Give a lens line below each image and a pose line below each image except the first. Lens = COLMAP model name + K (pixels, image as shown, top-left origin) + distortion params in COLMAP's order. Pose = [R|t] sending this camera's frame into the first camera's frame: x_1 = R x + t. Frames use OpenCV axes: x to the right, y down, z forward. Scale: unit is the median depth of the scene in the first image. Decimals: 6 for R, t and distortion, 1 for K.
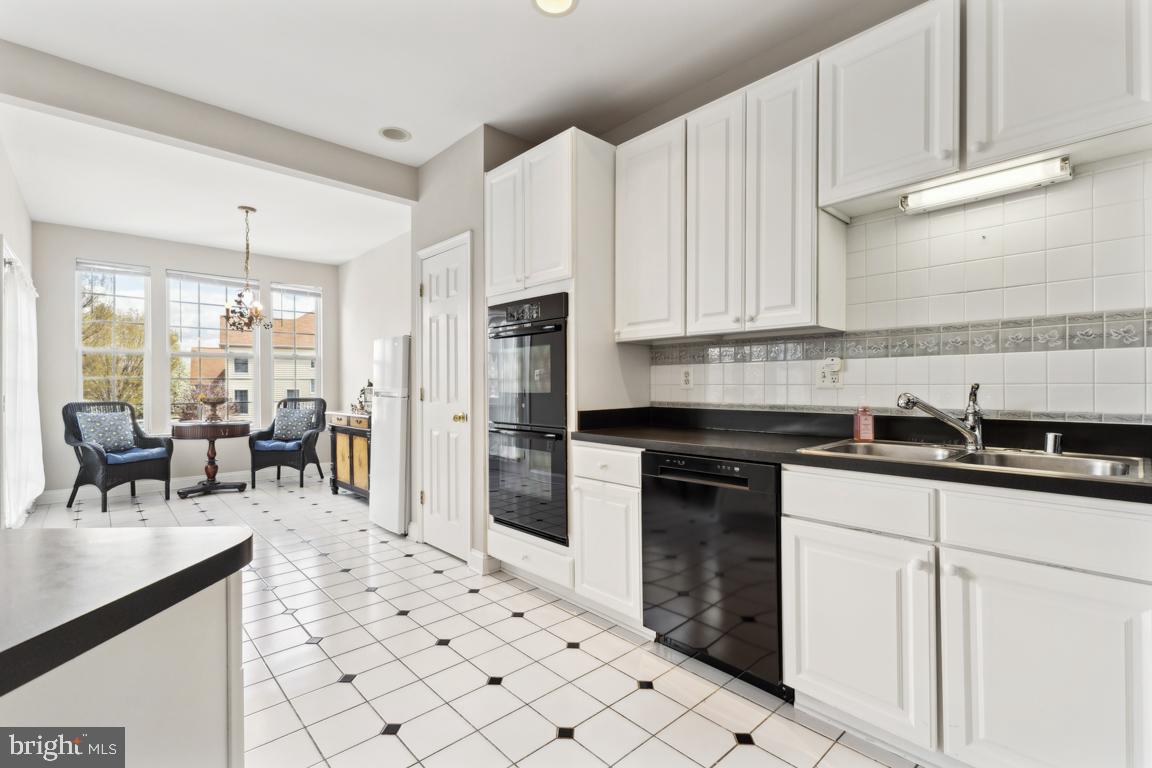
lens RADIAL K [[521.5, 0, 574.0], [0, 521.5, 380.2], [0, 0, 1]] dist [0.014931, -0.000349]
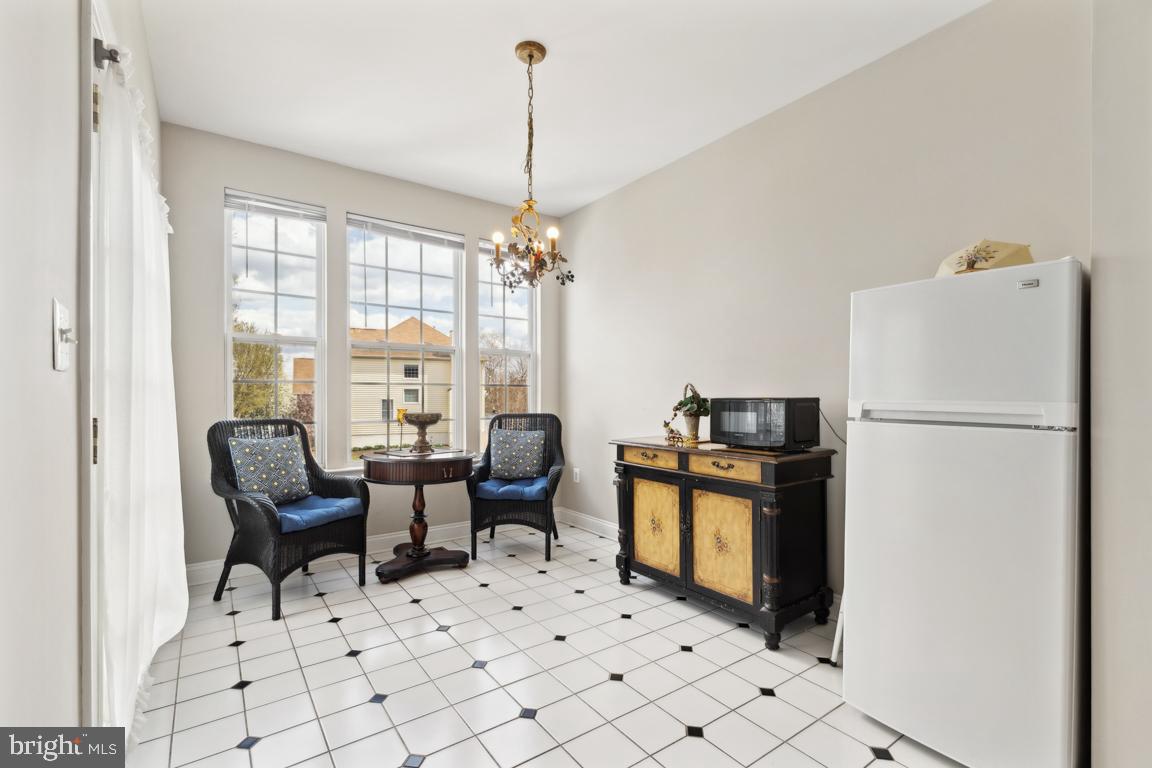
lens RADIAL K [[521.5, 0, 578.3], [0, 521.5, 392.6], [0, 0, 1]] dist [0.014931, -0.000349]
pose [[0.992313, 0.003074, -0.123716, -0.452613], [-0.002595, 0.999988, 0.004037, 0.005788], [0.123727, -0.003685, 0.992309, 0.438004]]
